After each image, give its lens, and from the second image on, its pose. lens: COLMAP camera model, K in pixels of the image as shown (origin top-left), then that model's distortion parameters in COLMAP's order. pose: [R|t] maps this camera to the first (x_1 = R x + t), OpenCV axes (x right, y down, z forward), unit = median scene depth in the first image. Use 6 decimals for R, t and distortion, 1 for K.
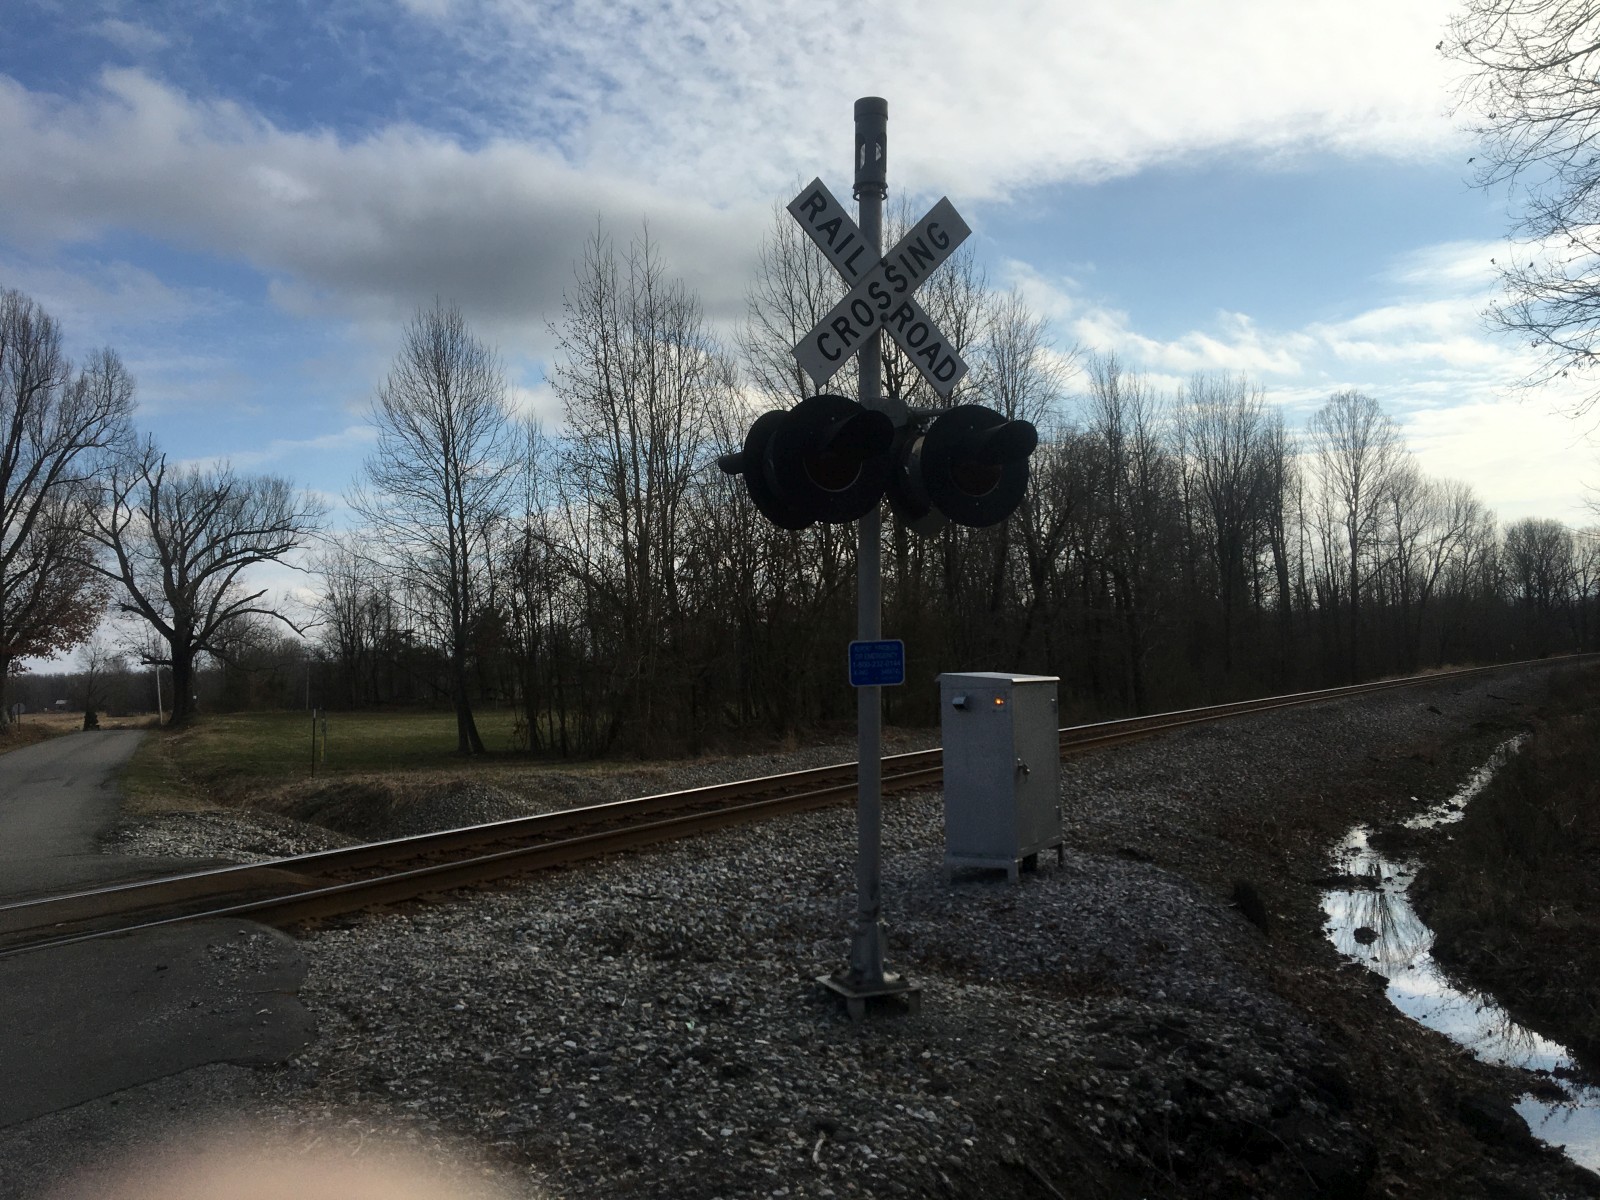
lens RADIAL K [[1298.2, 0, 763.1], [0, 1298.2, 600.1], [0, 0, 1]] dist [0.064388, -0.100540]
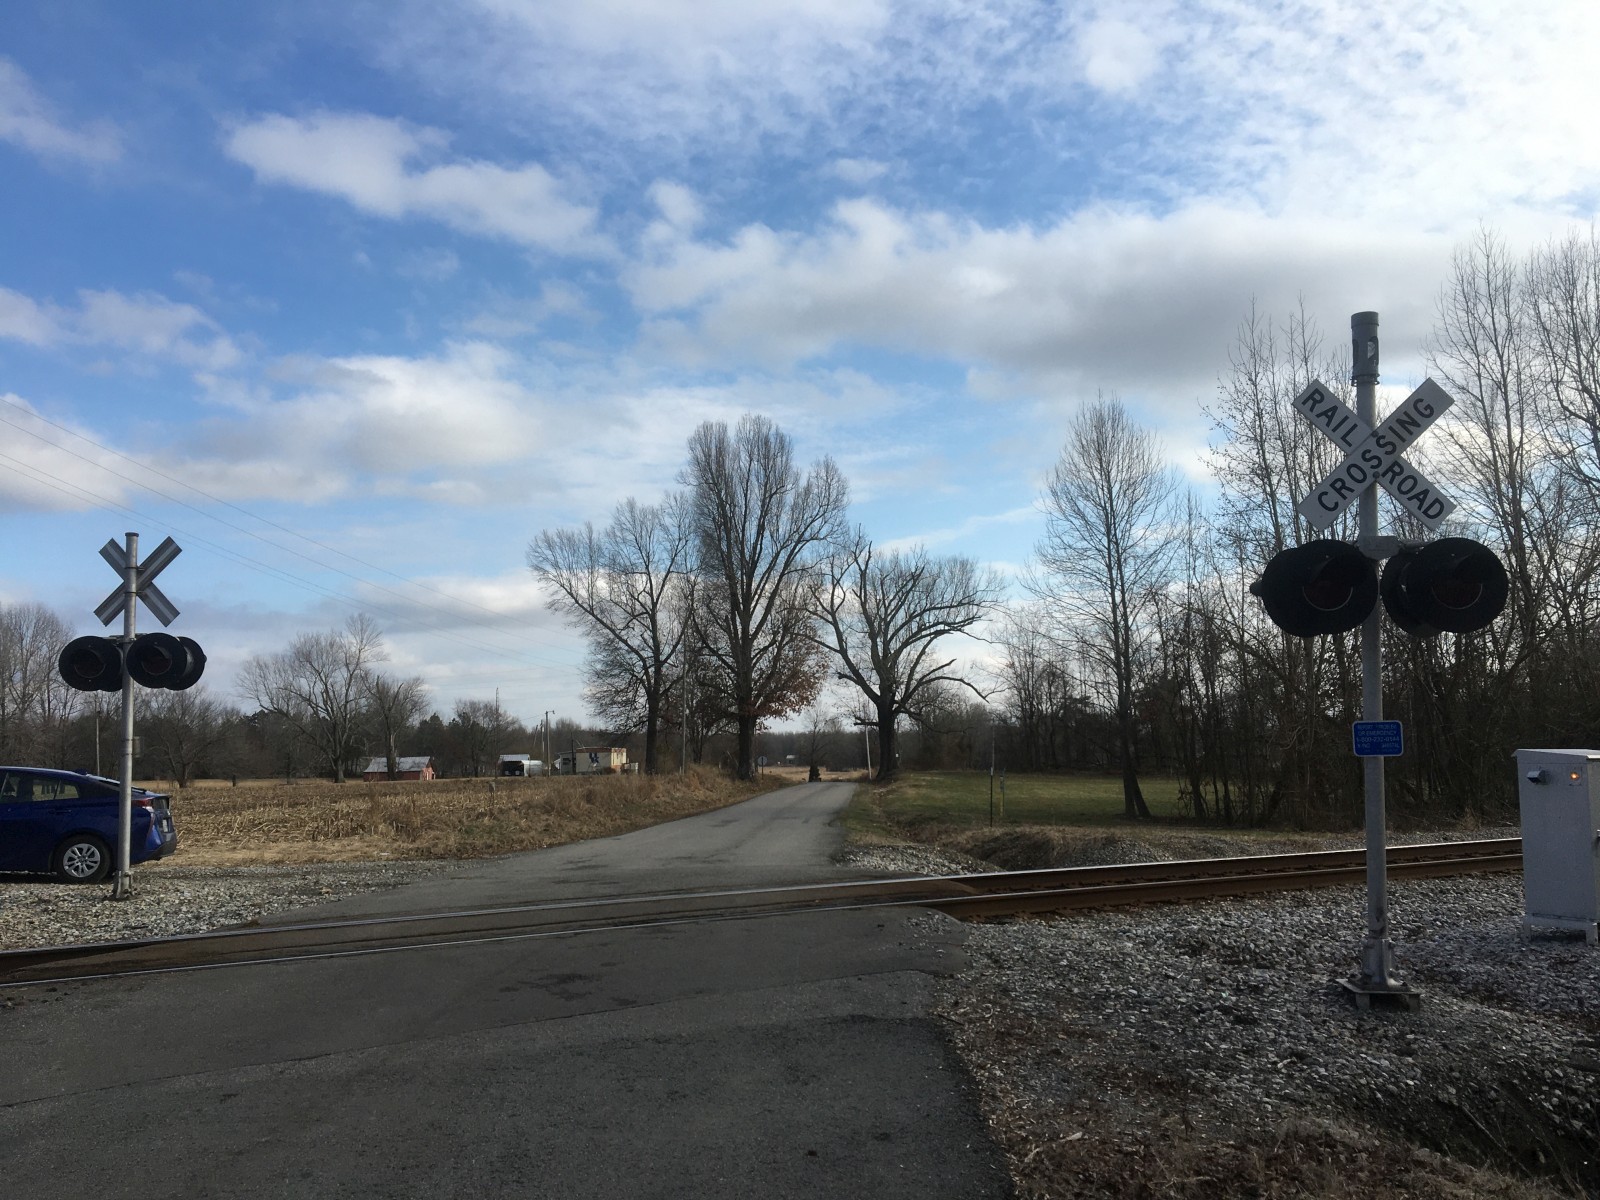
lens RADIAL K [[1298.2, 0, 804.5], [0, 1298.2, 610.6], [0, 0, 1]] dist [0.064388, -0.100540]
pose [[0.887117, -0.024422, -0.460898, 0.027303], [0.004764, 0.999030, -0.043766, -0.003639], [0.461520, 0.036629, 0.886373, -0.063474]]
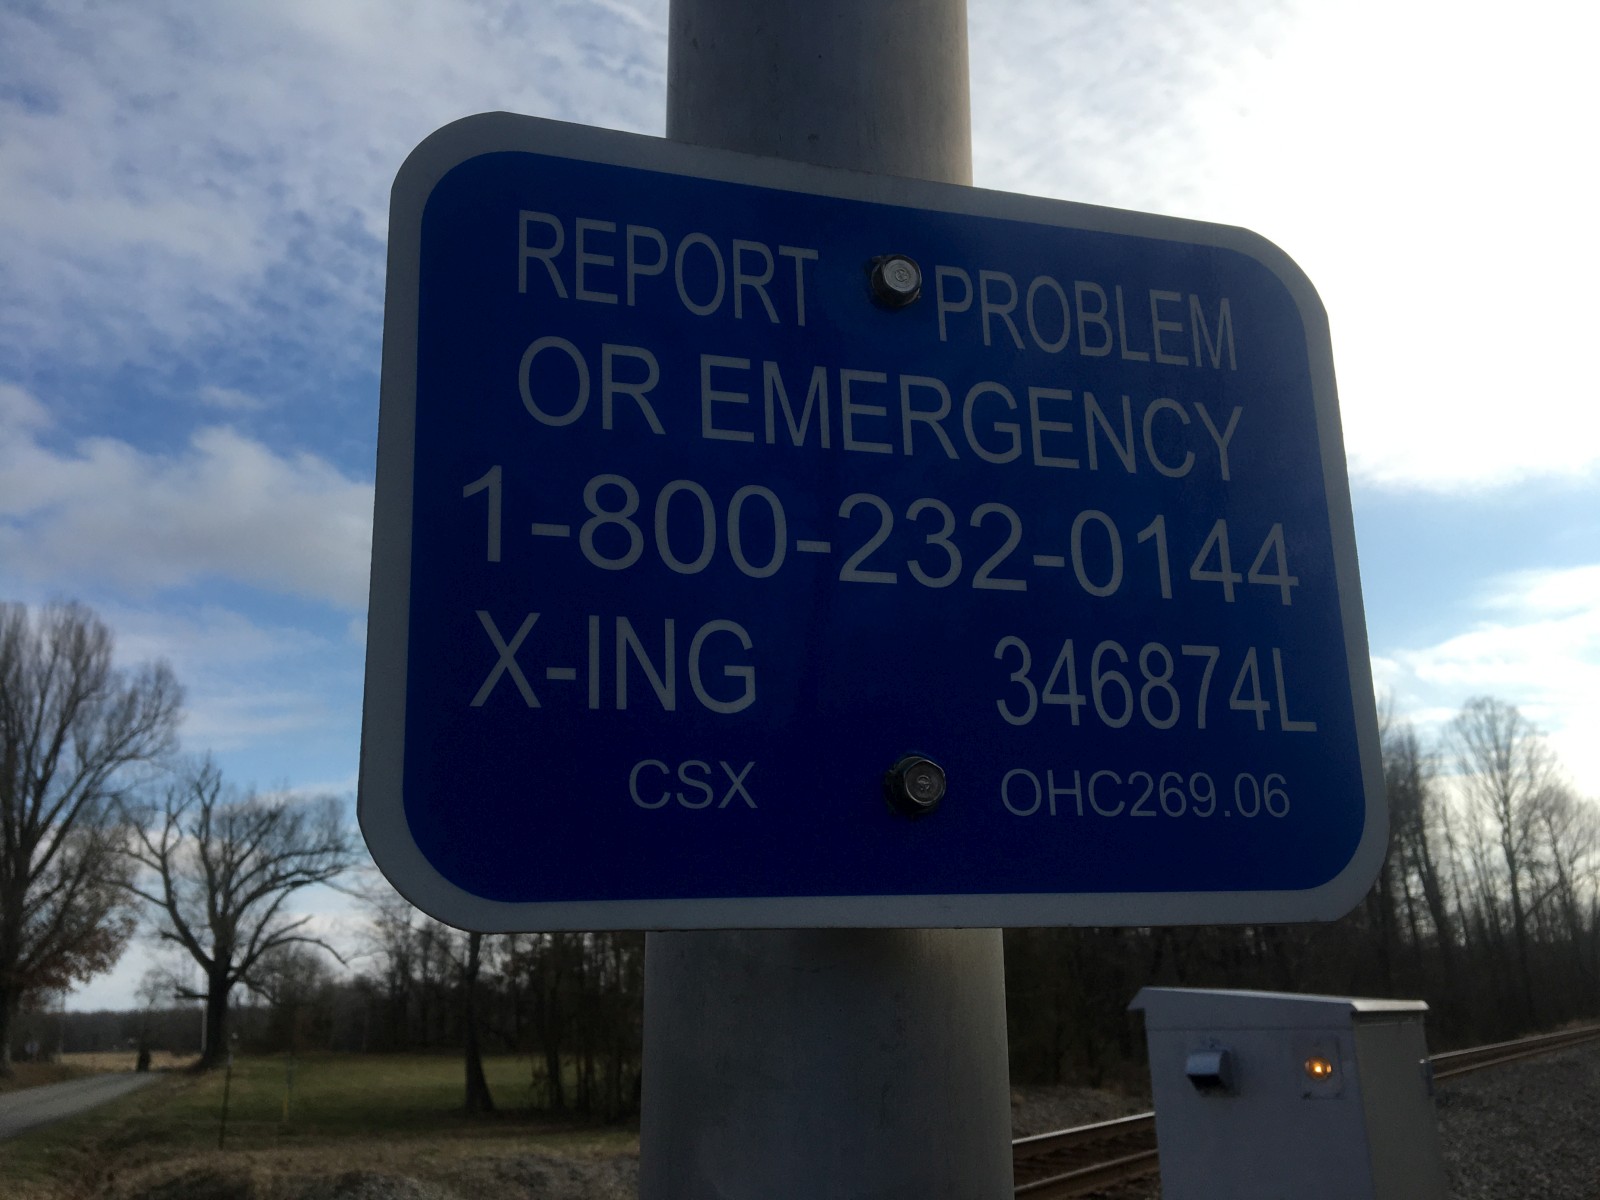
lens RADIAL K [[1298.2, 0, 743.8], [0, 1298.2, 606.4], [0, 0, 1]] dist [0.064388, -0.100540]
pose [[0.996665, -0.017403, -0.079720, 0.012455], [-0.002533, 0.969922, -0.243404, 0.009869], [0.081558, 0.242795, 0.966643, 0.139801]]
